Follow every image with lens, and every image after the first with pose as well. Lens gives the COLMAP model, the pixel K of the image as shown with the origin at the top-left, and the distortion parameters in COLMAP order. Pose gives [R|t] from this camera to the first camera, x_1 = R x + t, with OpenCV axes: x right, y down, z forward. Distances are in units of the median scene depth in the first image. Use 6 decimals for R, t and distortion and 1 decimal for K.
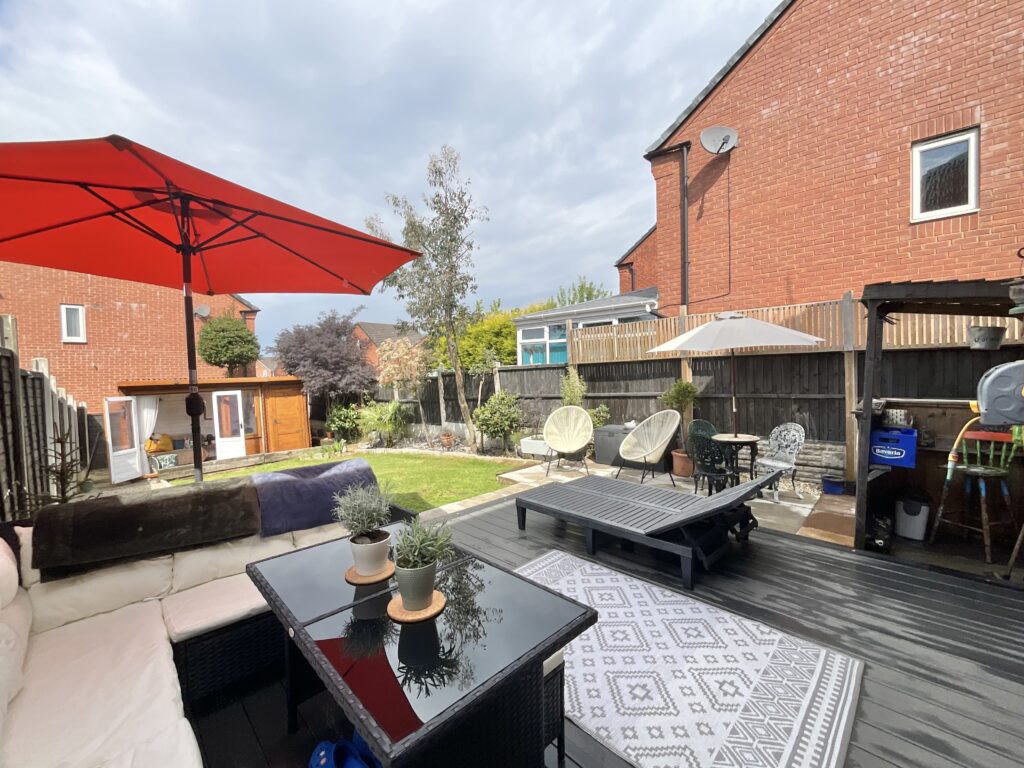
lens RADIAL K [[414.4, 0, 510.4], [0, 414.4, 382.1], [0, 0, 1]] dist [-0.000446, -0.000169]
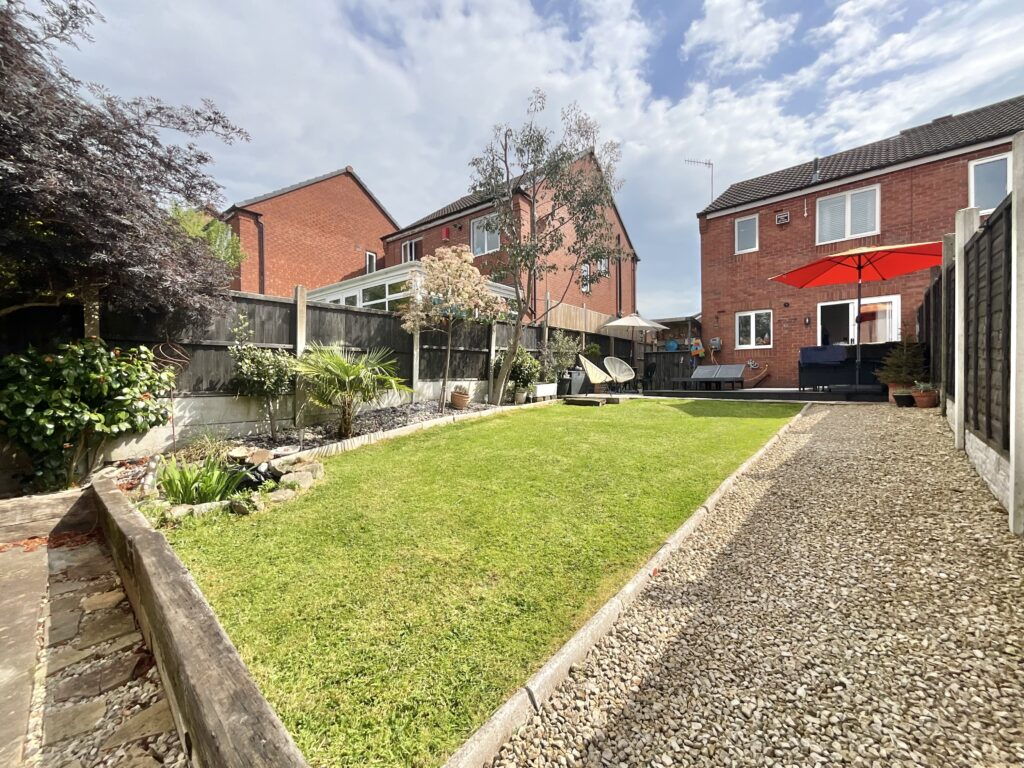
lens RADIAL K [[415.5, 0, 516.1], [0, 415.5, 386.6], [0, 0, 1]] dist [-0.005880, -0.000083]
pose [[-0.052846, 0.000900, 0.998602, -1.181714], [0.031770, 0.999495, 0.000780, 0.145295], [-0.998097, 0.031767, -0.052847, 1.177832]]
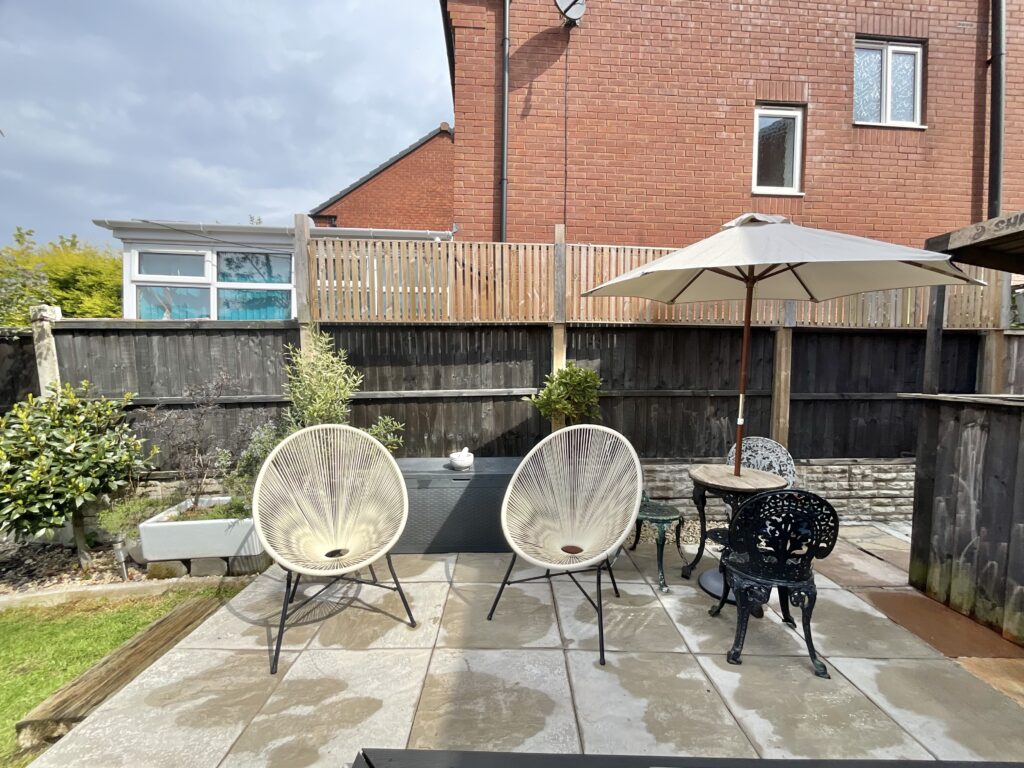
lens RADIAL K [[414.4, 0, 510.4], [0, 414.4, 382.1], [0, 0, 1]] dist [-0.000446, -0.000169]
pose [[0.707836, 0.012628, 0.706264, -0.002698], [-0.009320, 0.999920, -0.008538, 0.018462], [-0.706315, -0.000539, 0.707897, 0.556590]]
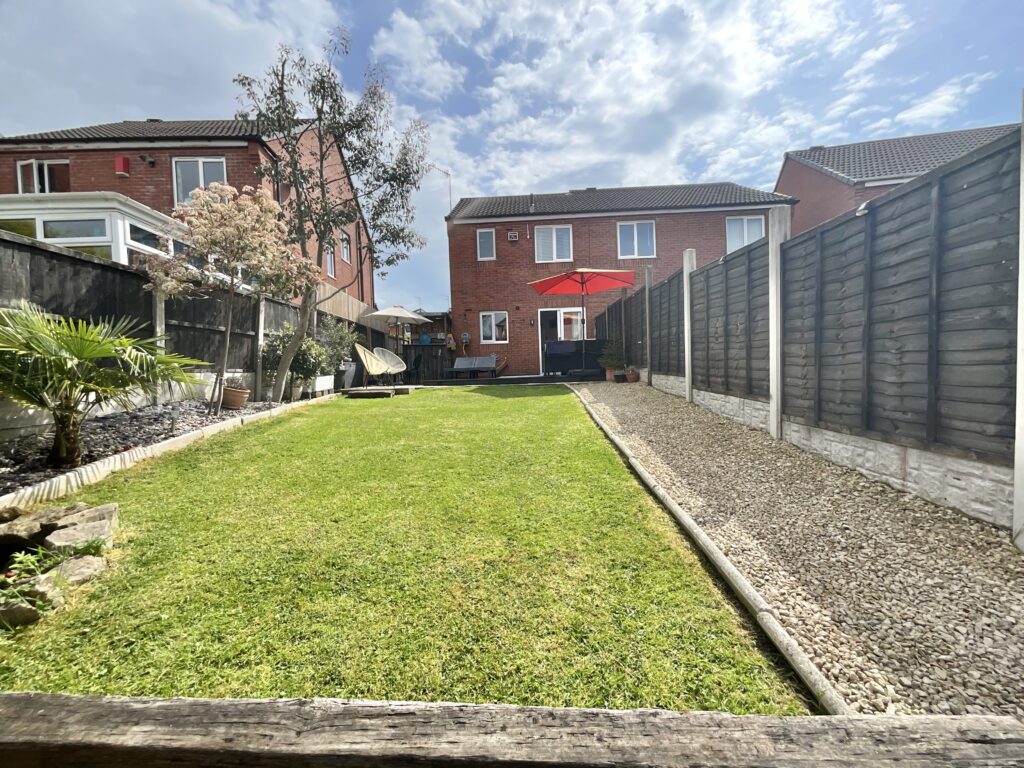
lens RADIAL K [[411.2, 0, 512.5], [0, 411.2, 389.0], [0, 0, 1]] dist [-0.002996, -0.000221]
pose [[-0.680474, 0.009033, 0.732717, -1.056282], [0.061040, 0.997148, 0.044395, 0.157225], [-0.730226, 0.074934, -0.679084, 1.391876]]
